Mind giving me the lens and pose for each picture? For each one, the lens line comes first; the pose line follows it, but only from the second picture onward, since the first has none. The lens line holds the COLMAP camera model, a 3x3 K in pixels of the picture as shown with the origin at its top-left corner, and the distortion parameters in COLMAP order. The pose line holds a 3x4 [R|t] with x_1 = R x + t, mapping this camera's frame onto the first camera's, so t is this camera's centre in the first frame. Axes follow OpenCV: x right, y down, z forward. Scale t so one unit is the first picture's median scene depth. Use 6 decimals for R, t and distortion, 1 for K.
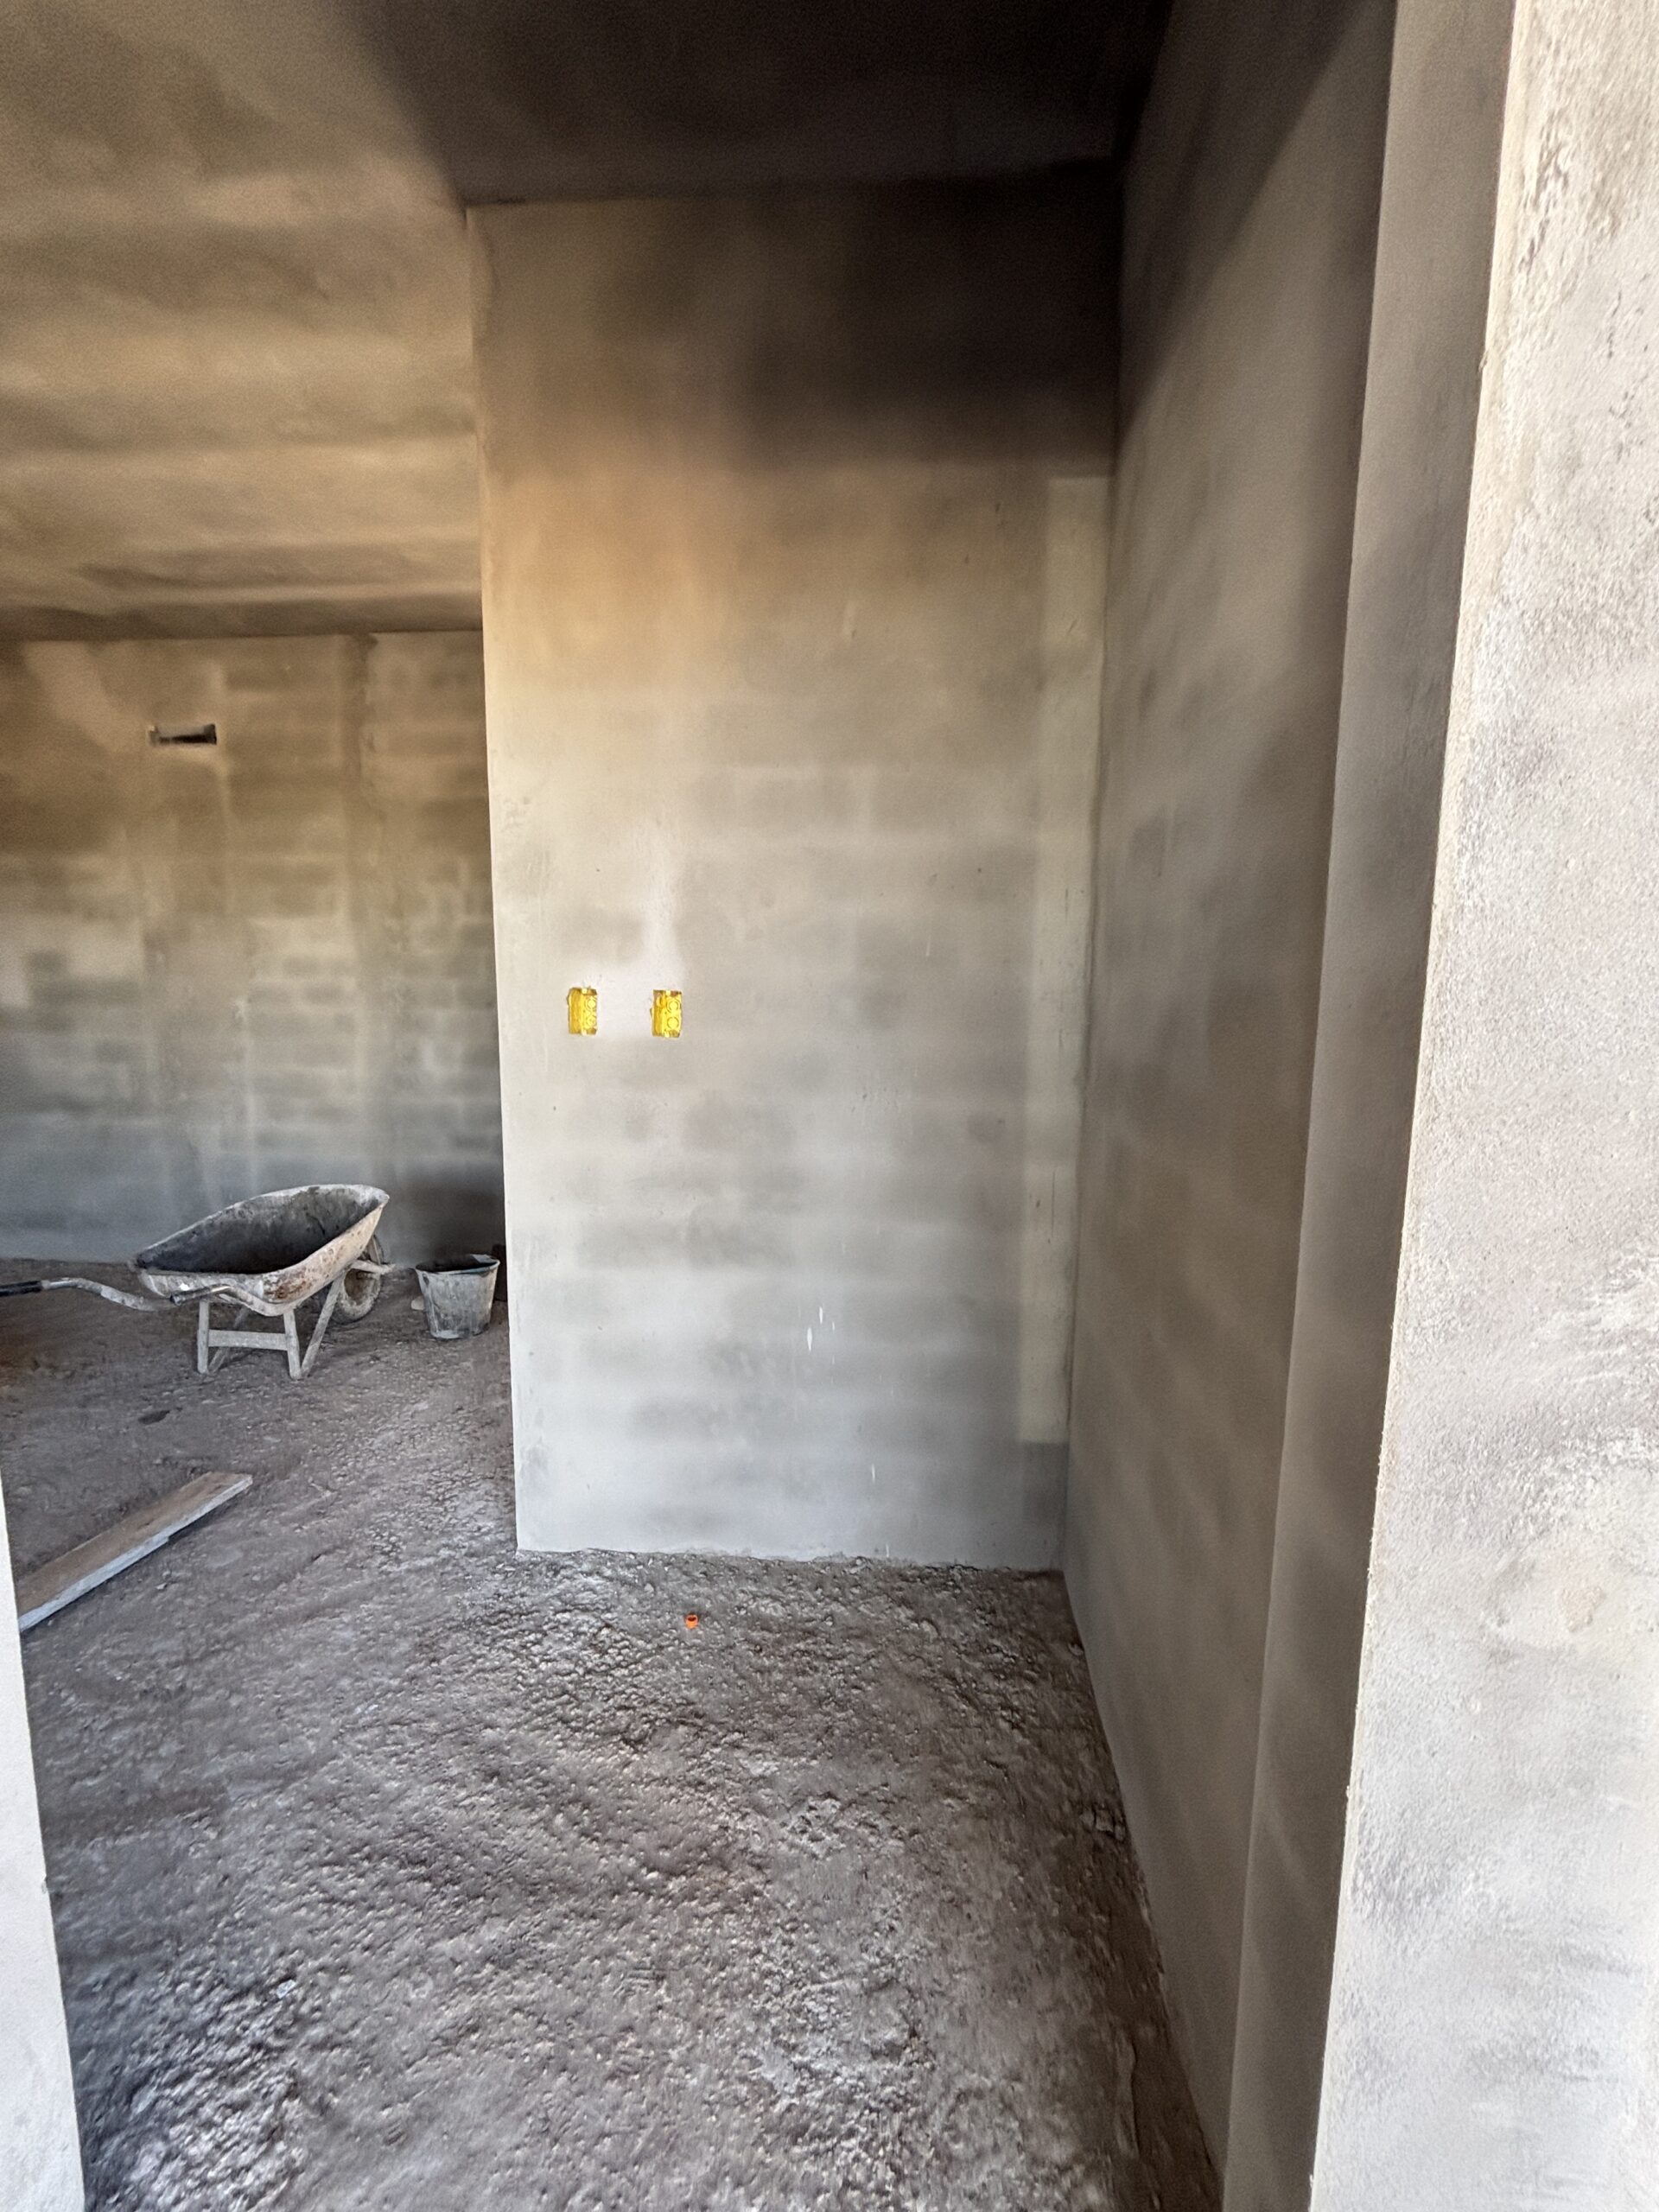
lens RADIAL K [[891.6, 0, 837.7], [0, 891.6, 1102.5], [0, 0, 1]] dist [0.001776, 0.002008]
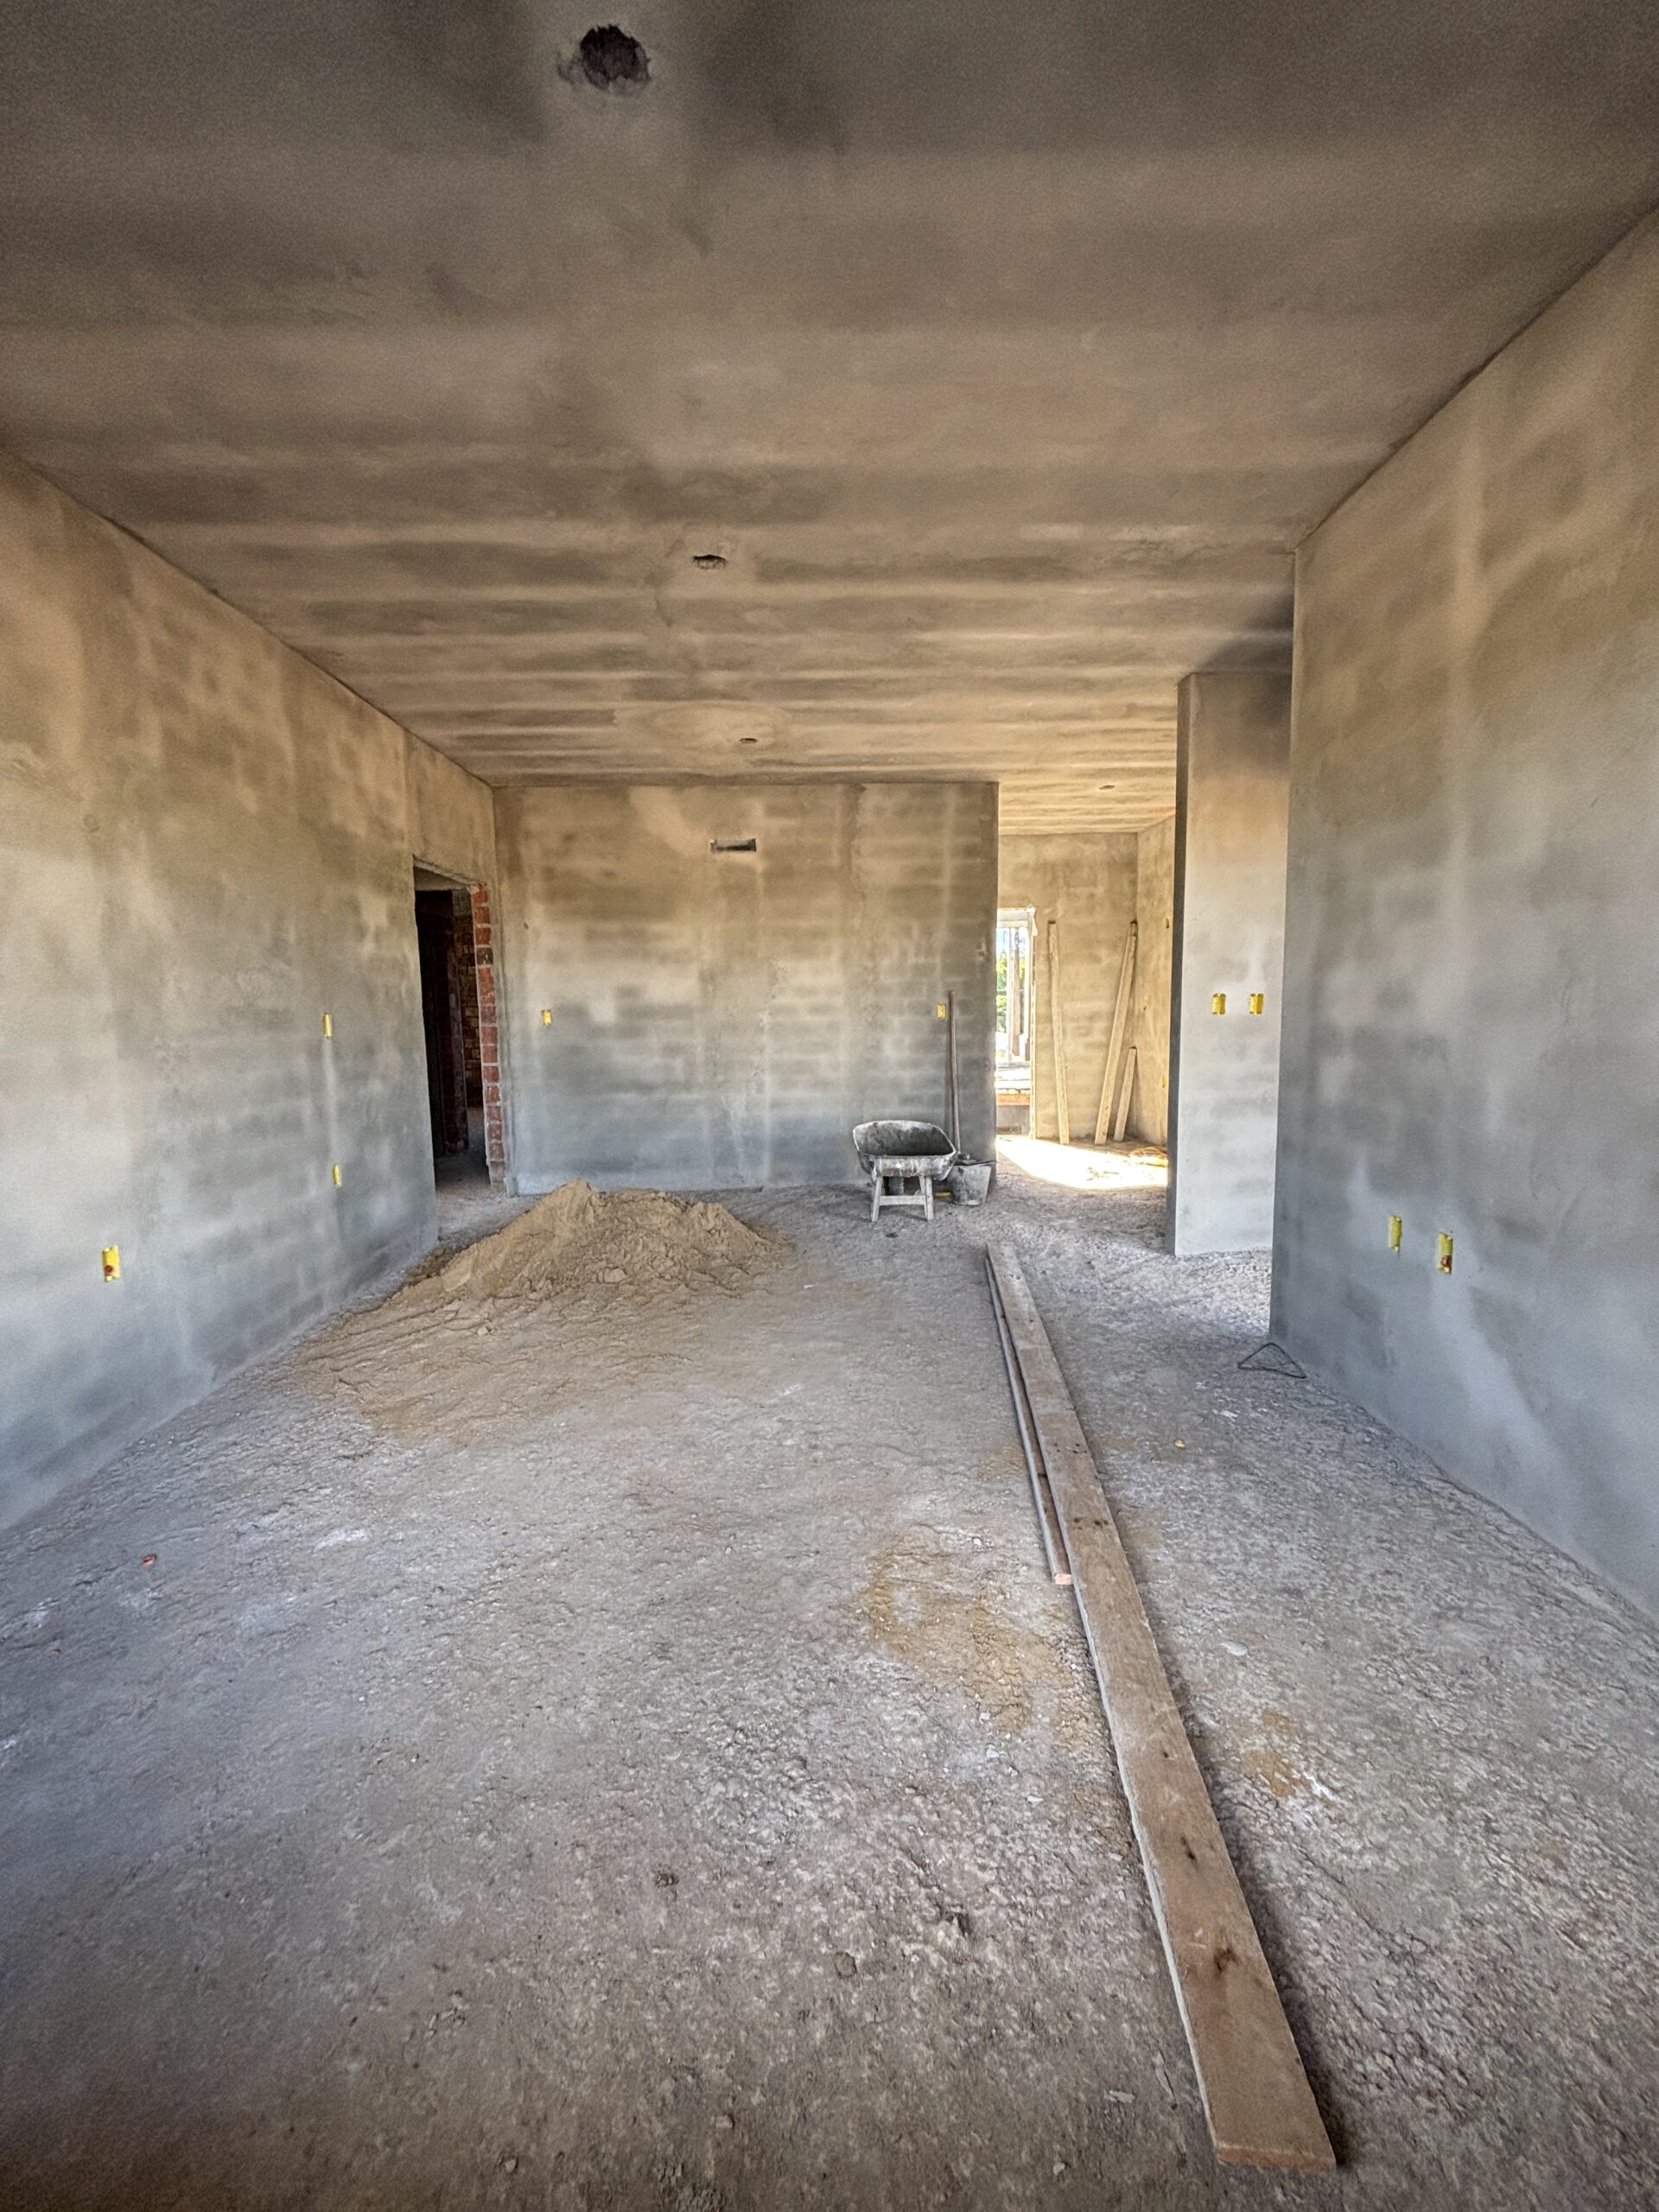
lens RADIAL K [[891.6, 0, 817.6], [0, 891.6, 1115.3], [0, 0, 1]] dist [0.001776, 0.002008]
pose [[0.992037, -0.037783, 0.120147, -0.794301], [0.038797, 0.999228, -0.006111, 0.077680], [-0.119824, 0.010723, 0.992737, -0.565826]]
